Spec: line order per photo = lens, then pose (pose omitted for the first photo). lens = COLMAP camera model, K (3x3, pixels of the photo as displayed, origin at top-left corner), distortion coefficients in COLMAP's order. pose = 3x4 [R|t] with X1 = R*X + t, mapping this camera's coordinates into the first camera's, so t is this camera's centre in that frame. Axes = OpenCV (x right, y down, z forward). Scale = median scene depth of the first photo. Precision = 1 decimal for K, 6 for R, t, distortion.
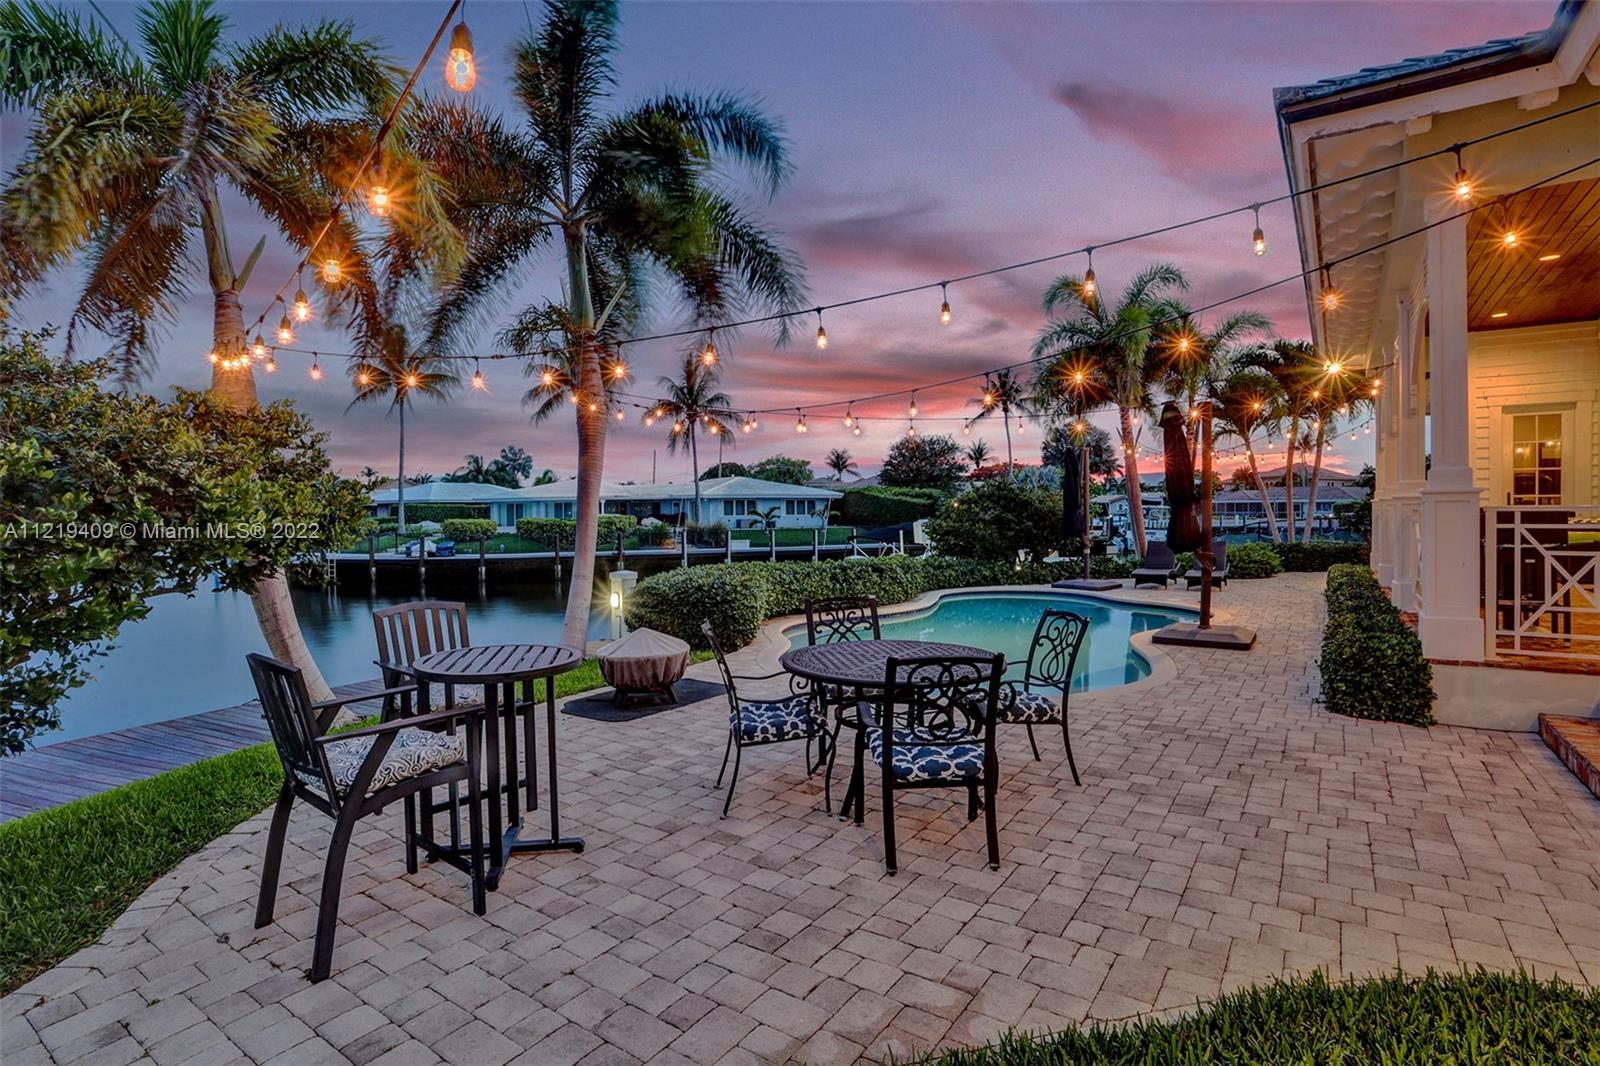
lens RADIAL K [[805.5, 0, 790.1], [0, 805.5, 521.7], [0, 0, 1]] dist [-0.068727, 0.031910]
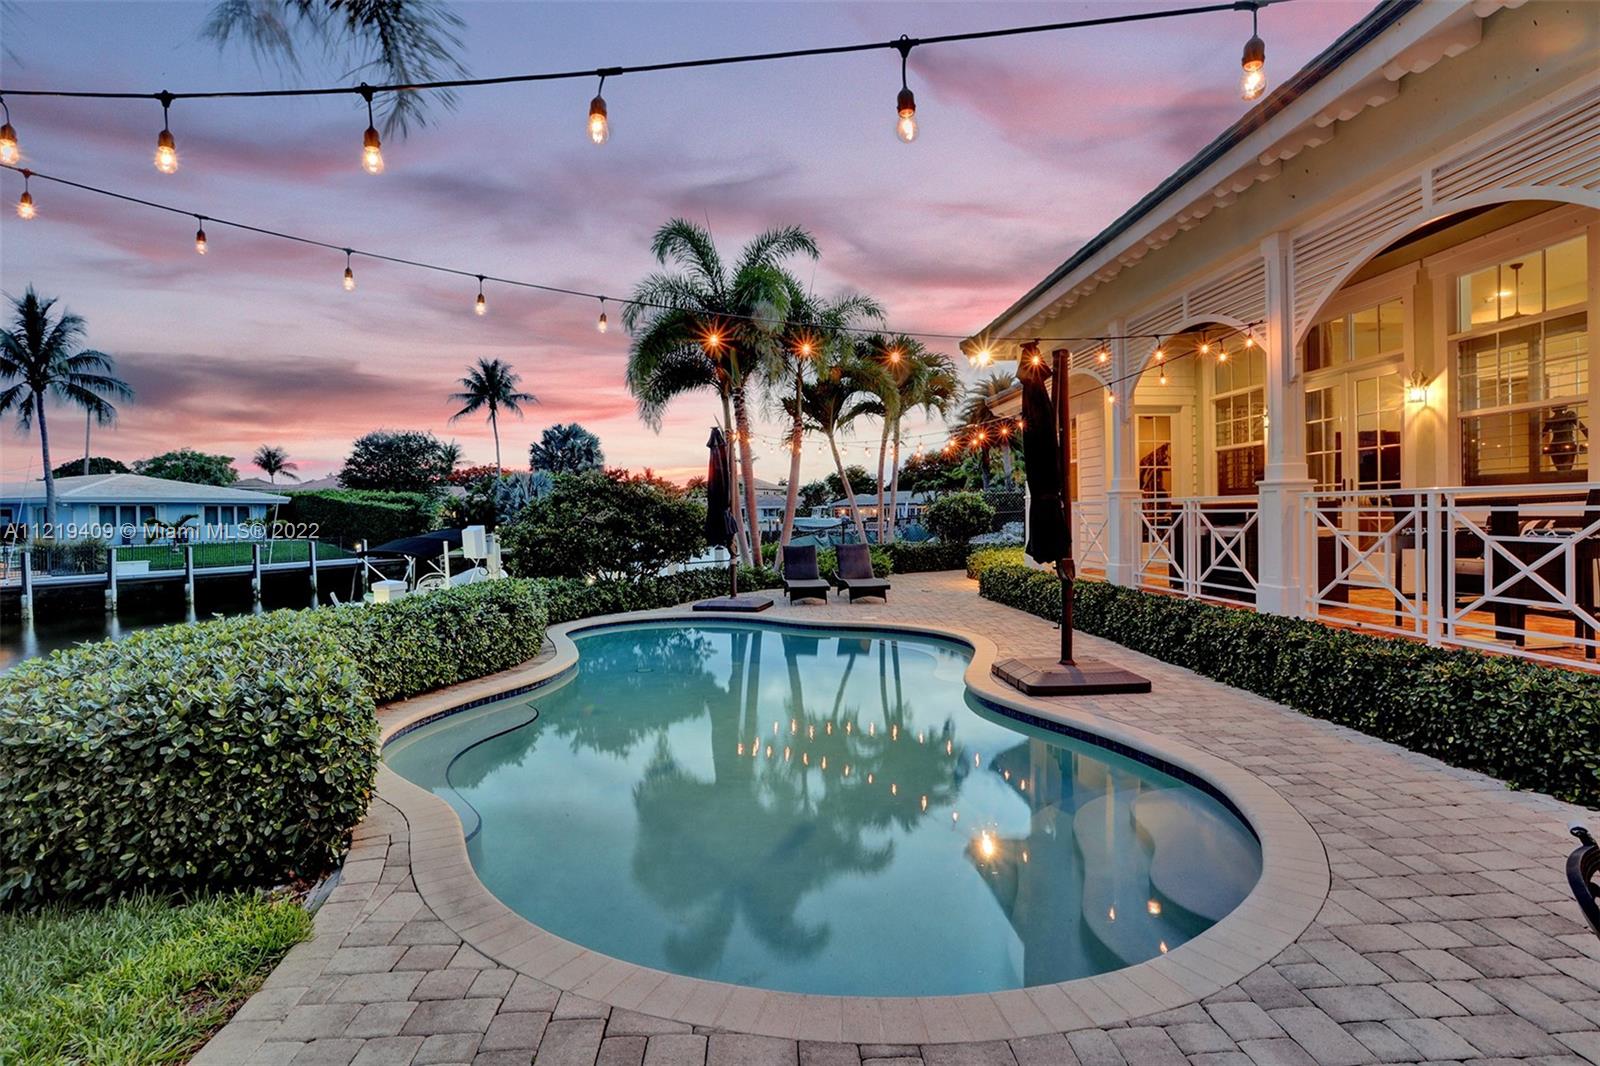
lens RADIAL K [[805.5, 0, 790.1], [0, 805.5, 521.7], [0, 0, 1]] dist [-0.068727, 0.031910]
pose [[0.792450, -0.009887, 0.609856, -0.019657], [0.016398, 0.999853, -0.005099, 0.000864], [-0.609716, 0.014041, 0.792496, 0.098641]]
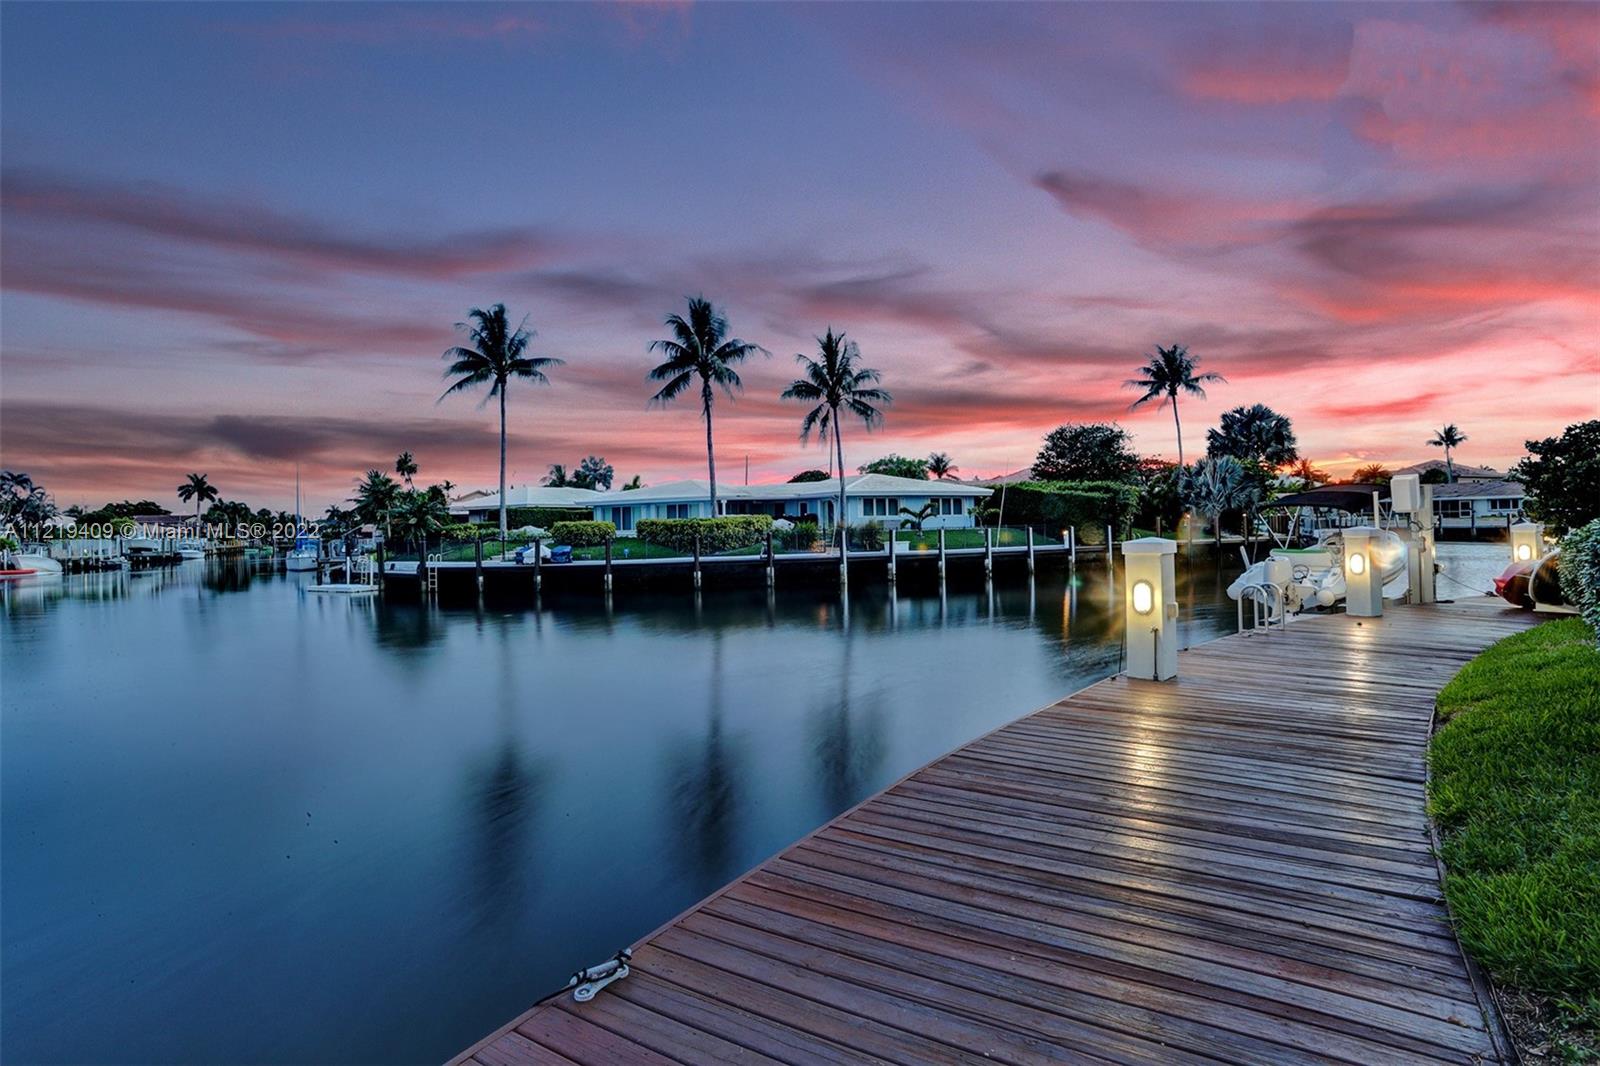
lens RADIAL K [[805.5, 0, 790.1], [0, 805.5, 521.7], [0, 0, 1]] dist [-0.068727, 0.031910]
pose [[0.997512, -0.013319, -0.069228, -0.108833], [0.011966, 0.999730, -0.019916, 0.016072], [0.069475, 0.019038, 0.997402, 0.136935]]
